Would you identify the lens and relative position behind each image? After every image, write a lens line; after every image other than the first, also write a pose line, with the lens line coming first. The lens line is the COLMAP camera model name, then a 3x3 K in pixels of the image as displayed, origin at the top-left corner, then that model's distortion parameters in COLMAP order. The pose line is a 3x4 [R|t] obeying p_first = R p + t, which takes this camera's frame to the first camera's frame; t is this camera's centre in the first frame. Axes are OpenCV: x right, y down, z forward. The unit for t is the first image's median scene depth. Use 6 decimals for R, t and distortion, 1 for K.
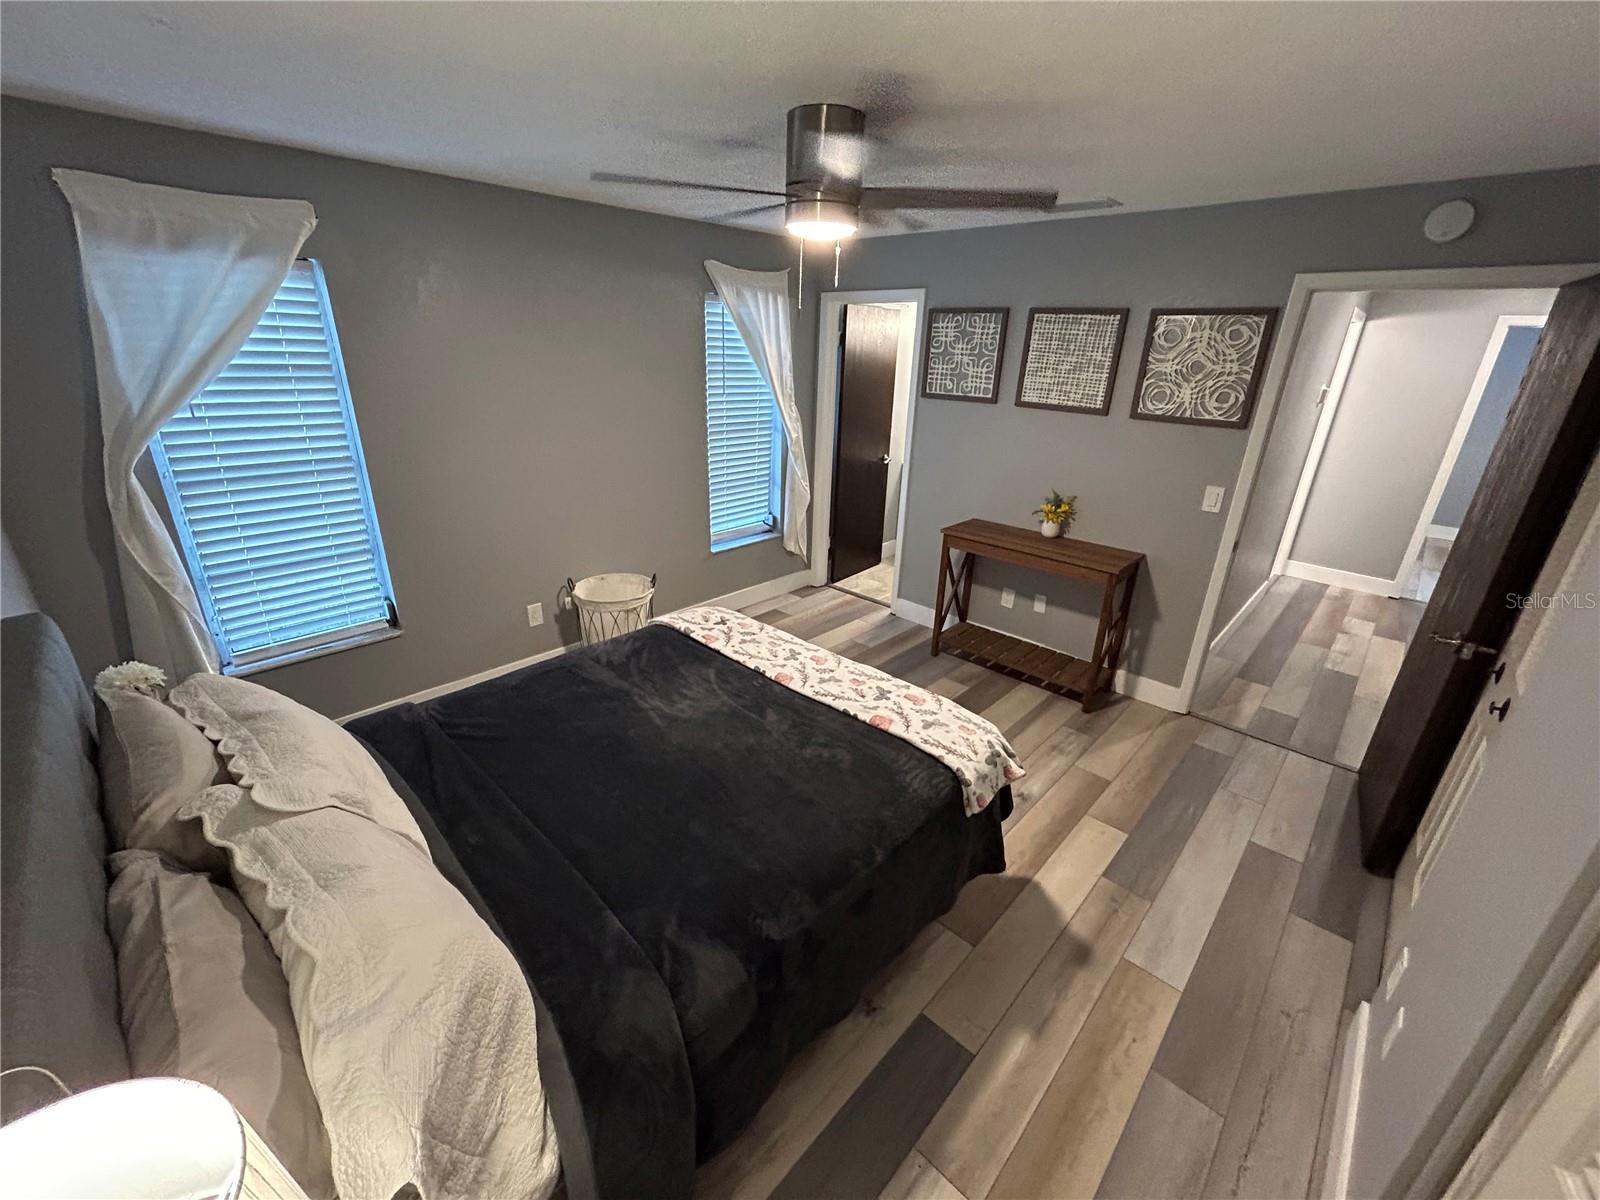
lens RADIAL K [[648.0, 0, 798.2], [0, 648.0, 599.0], [0, 0, 1]] dist [-0.007035, 0.000260]
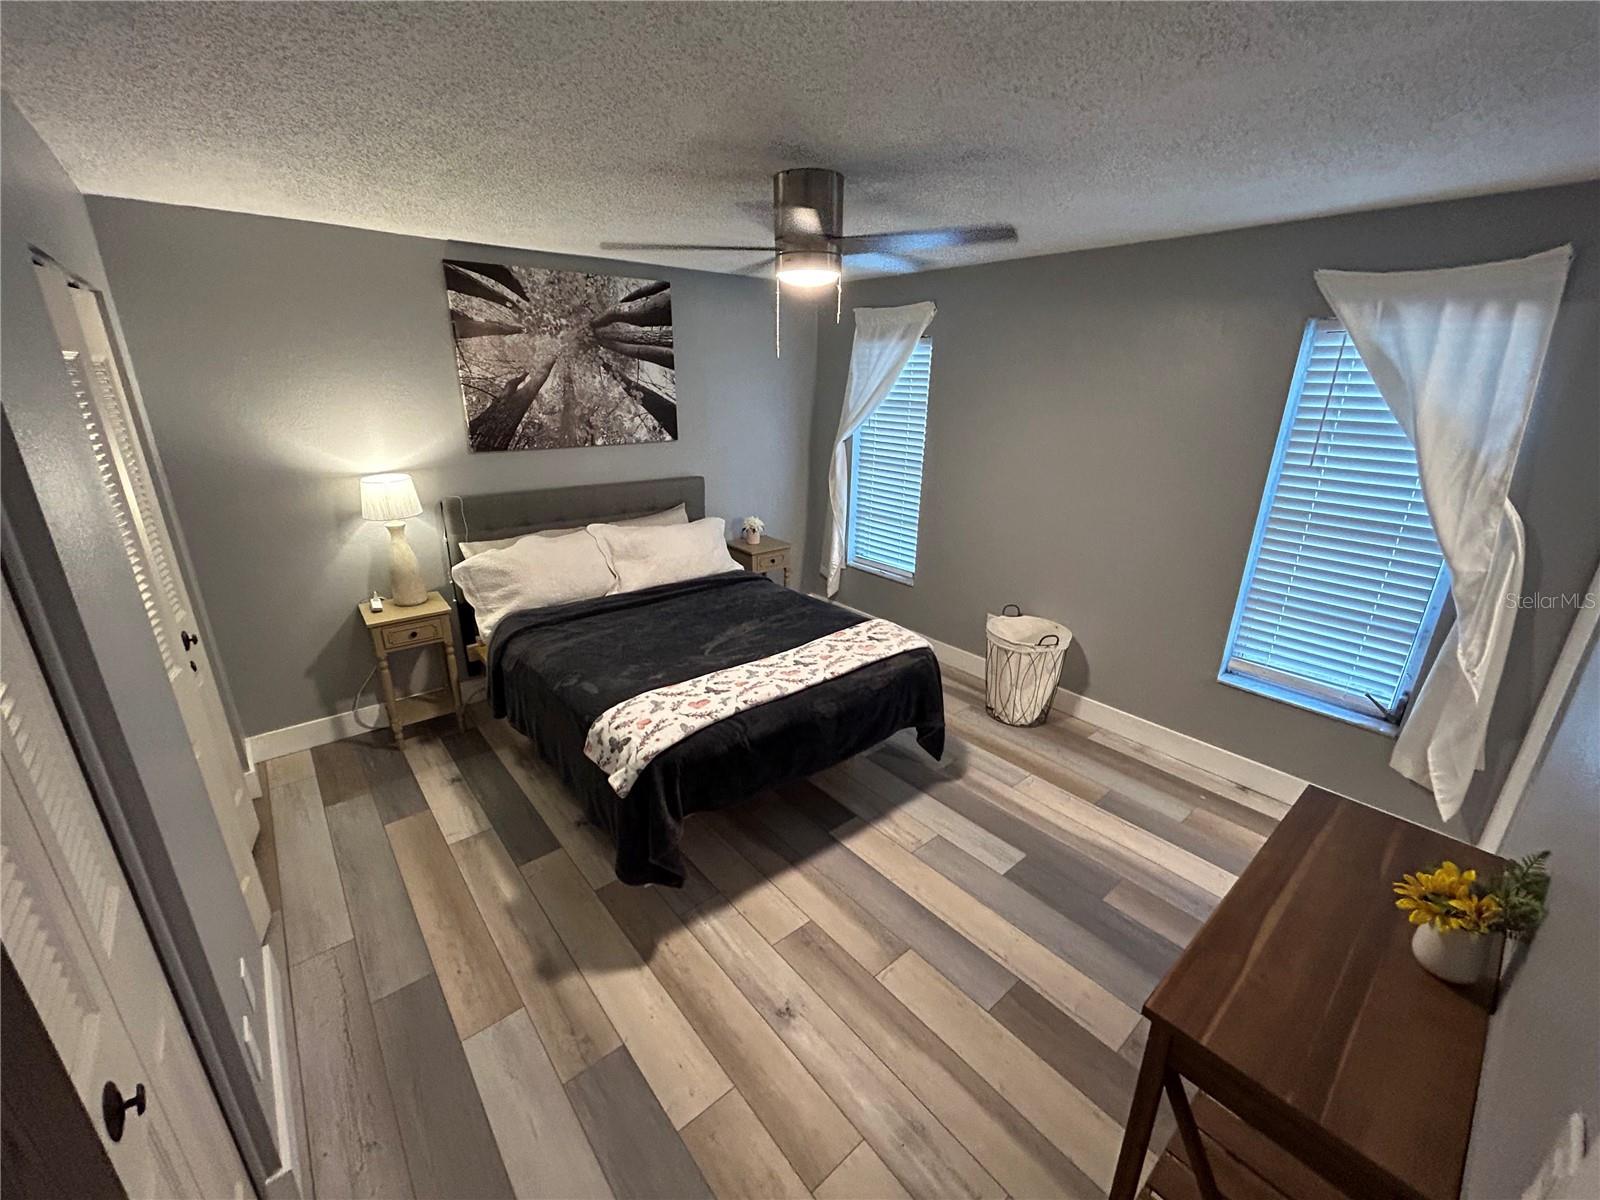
lens RADIAL K [[648.0, 0, 798.2], [0, 648.0, 599.0], [0, 0, 1]] dist [-0.007035, 0.000260]
pose [[-0.106876, 0.296449, -0.949050, 0.995981], [-0.382497, 0.868800, 0.314456, -0.347058], [0.917755, 0.396616, 0.020537, 0.940661]]
